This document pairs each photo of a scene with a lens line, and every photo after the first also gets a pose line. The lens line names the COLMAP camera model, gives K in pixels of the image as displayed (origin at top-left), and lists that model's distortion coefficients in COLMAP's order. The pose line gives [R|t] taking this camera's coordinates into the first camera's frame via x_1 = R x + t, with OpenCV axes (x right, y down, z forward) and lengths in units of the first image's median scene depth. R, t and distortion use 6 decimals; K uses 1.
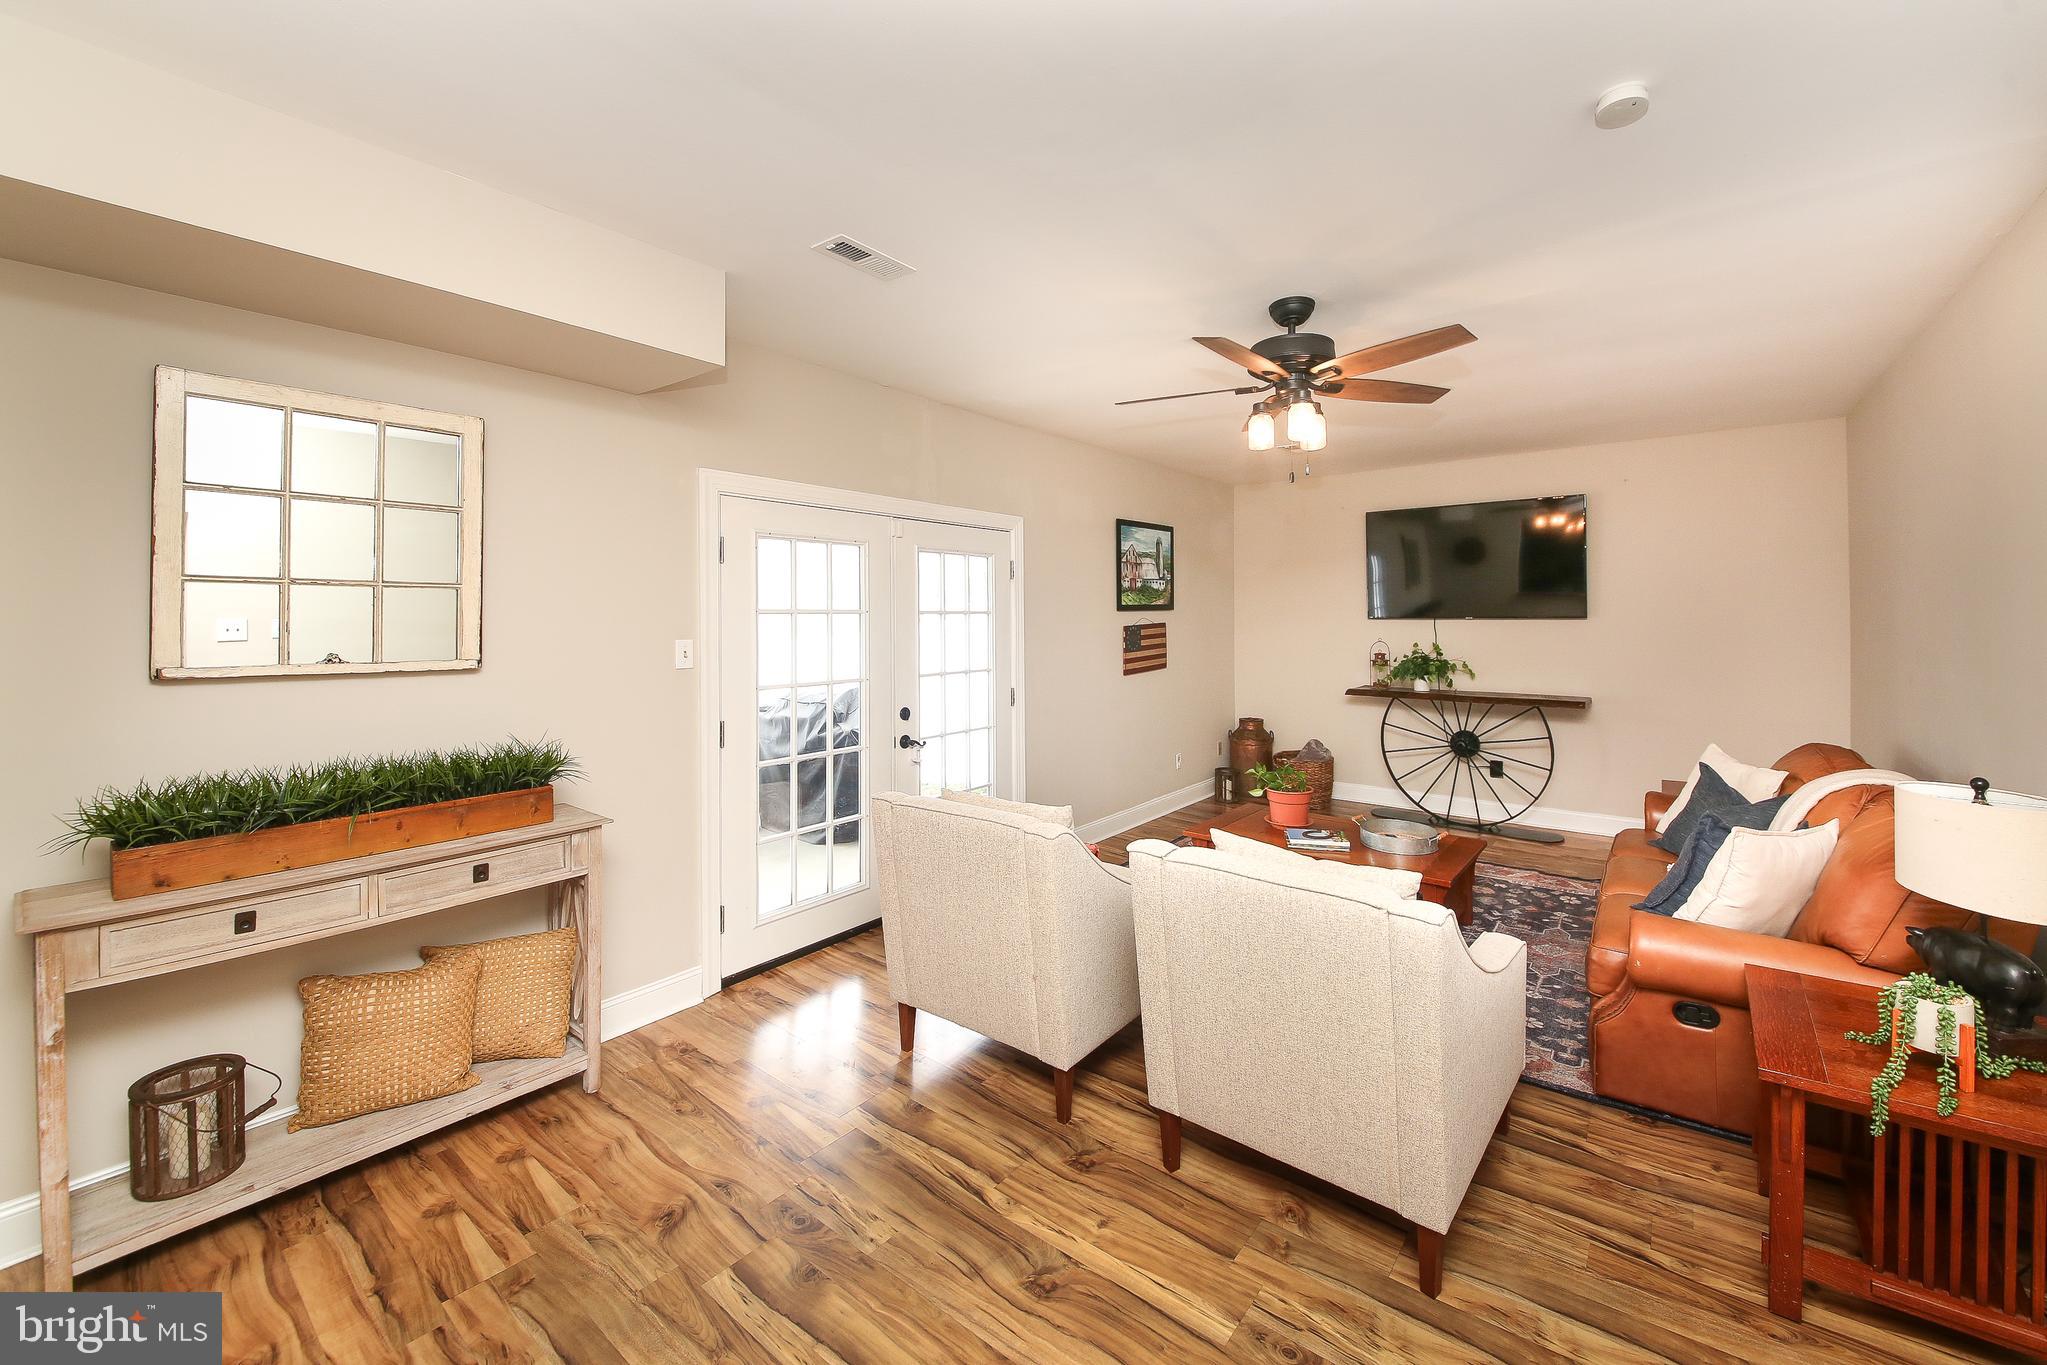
lens RADIAL K [[782.2, 0, 1182.0], [0, 782.2, 602.1], [0, 0, 1]] dist [-0.029039, -0.000214]
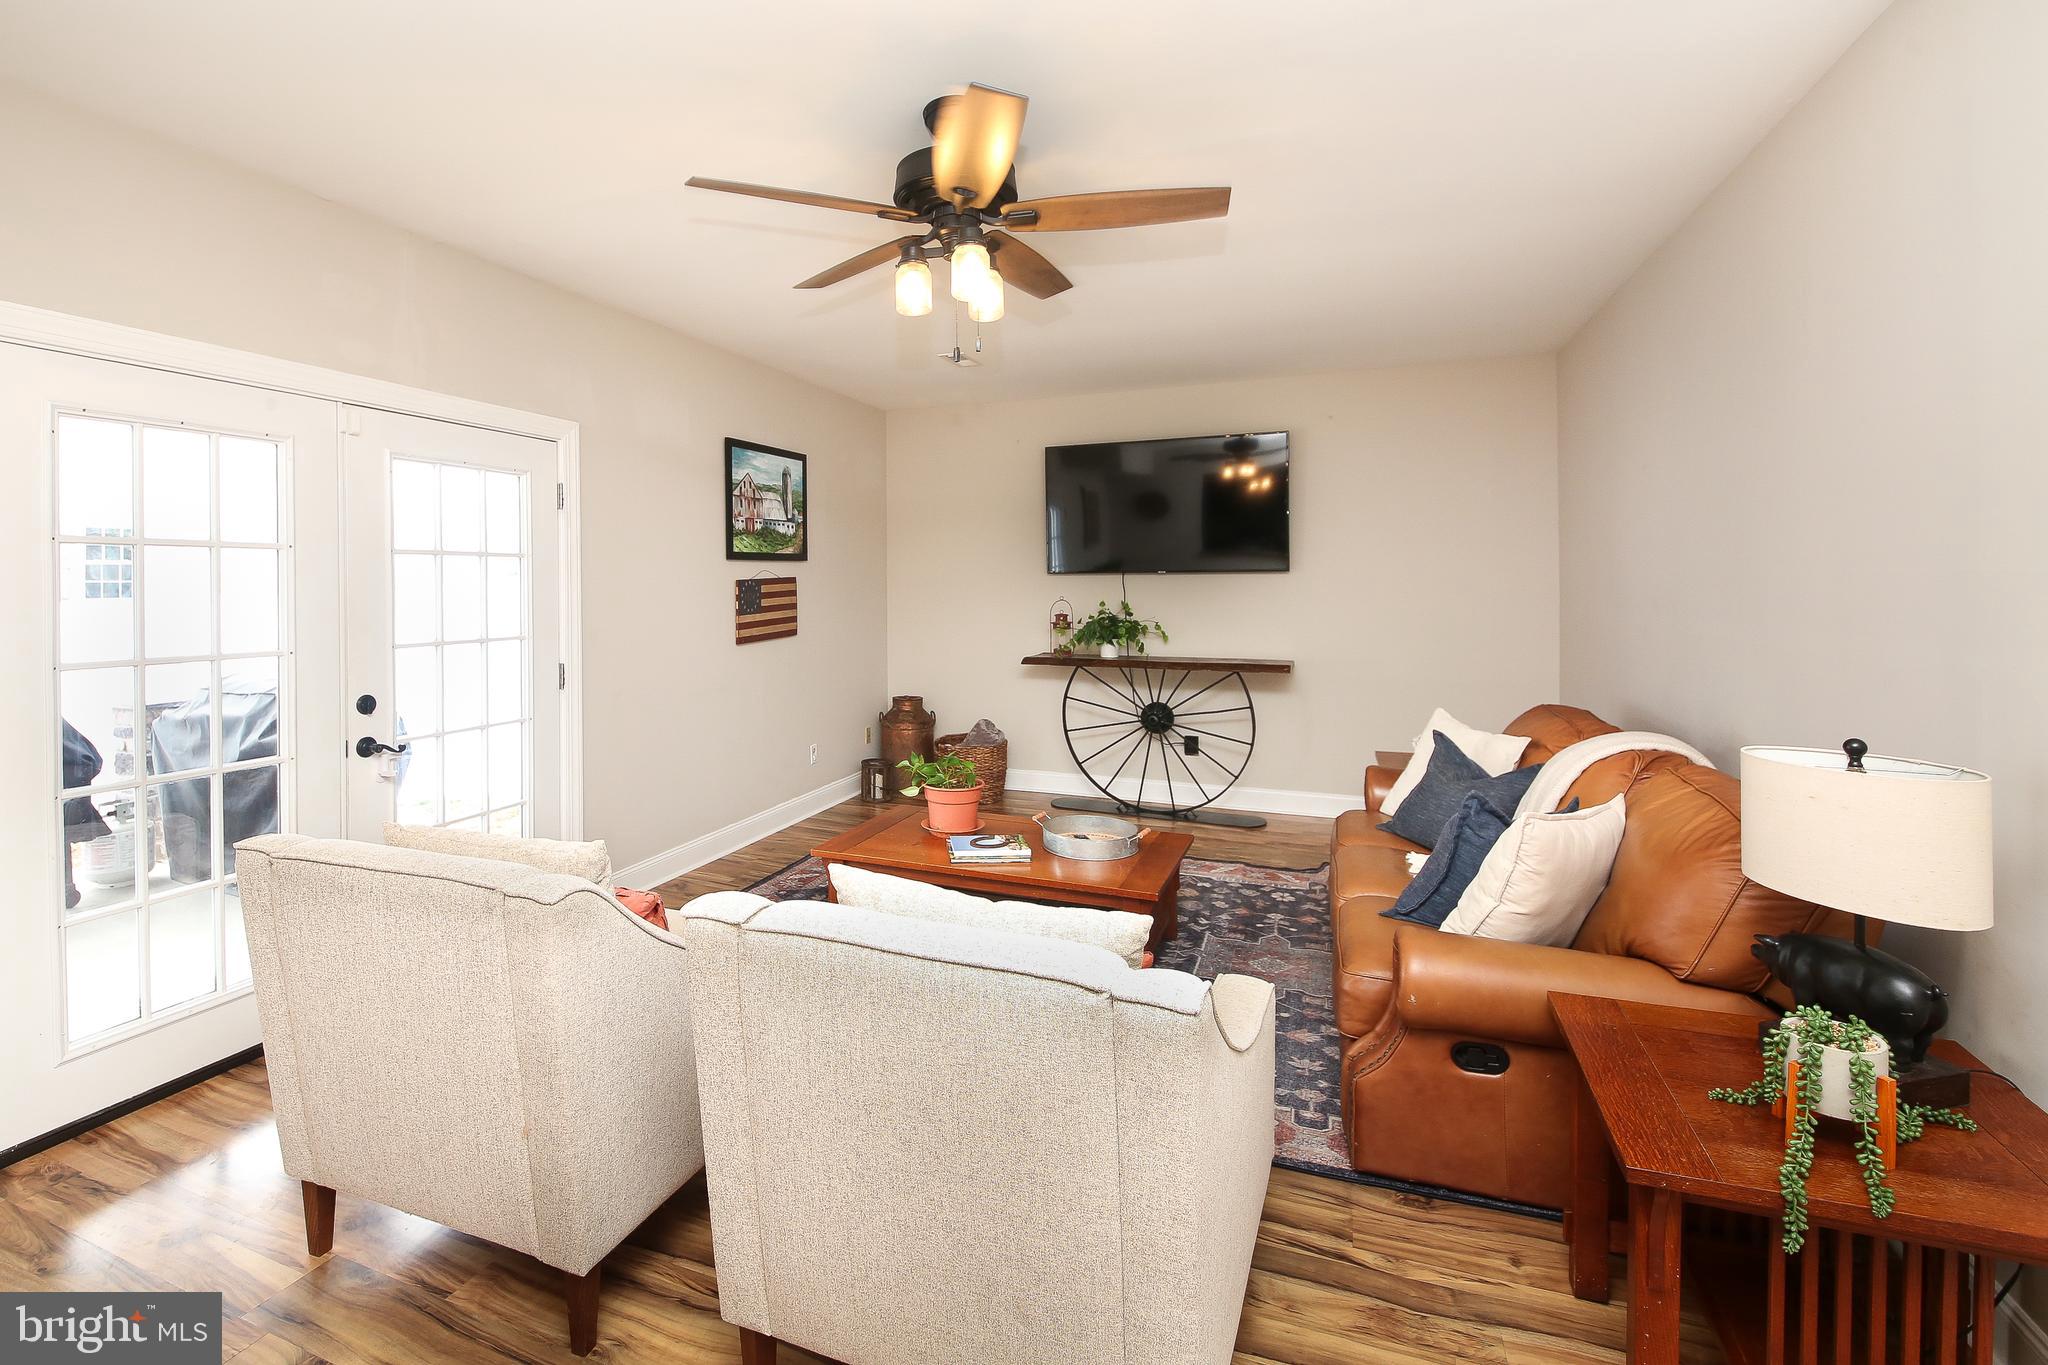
lens RADIAL K [[843.4, 0, 1046.6], [0, 843.4, 582.9], [0, 0, 1]] dist [-0.000123, -0.018494]
pose [[0.970488, -0.000828, 0.241146, 0.025496], [-0.002039, 0.999930, 0.011640, 0.029357], [-0.241139, -0.011788, 0.970419, 0.167053]]
